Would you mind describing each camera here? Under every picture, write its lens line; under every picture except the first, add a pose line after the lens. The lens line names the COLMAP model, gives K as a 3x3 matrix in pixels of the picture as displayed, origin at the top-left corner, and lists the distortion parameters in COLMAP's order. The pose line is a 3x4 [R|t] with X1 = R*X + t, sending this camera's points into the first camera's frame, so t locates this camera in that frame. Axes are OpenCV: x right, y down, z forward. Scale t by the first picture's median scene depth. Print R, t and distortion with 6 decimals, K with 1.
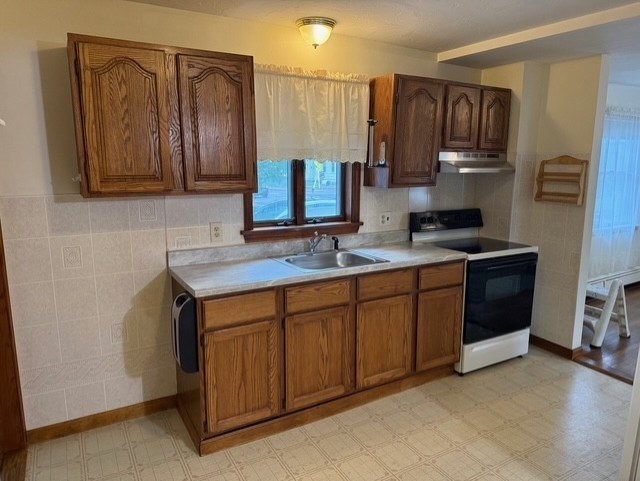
lens RADIAL K [[451.6, 0, 320.0], [0, 451.6, 240.5], [0, 0, 1]] dist [0.073869, -0.096987]
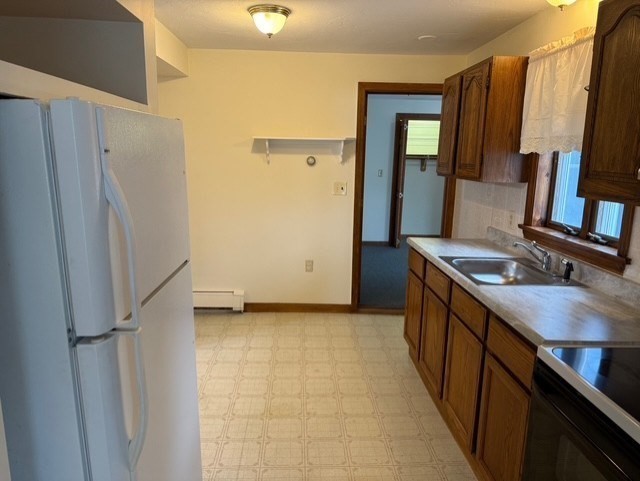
lens RADIAL K [[451.6, 0, 320.0], [0, 451.6, 240.5], [0, 0, 1]] dist [0.073869, -0.096987]
pose [[-0.460447, 0.154211, -0.874190, 0.901363], [-0.174470, 0.949865, 0.259456, -0.168806], [0.870373, 0.271985, -0.410457, 1.029766]]
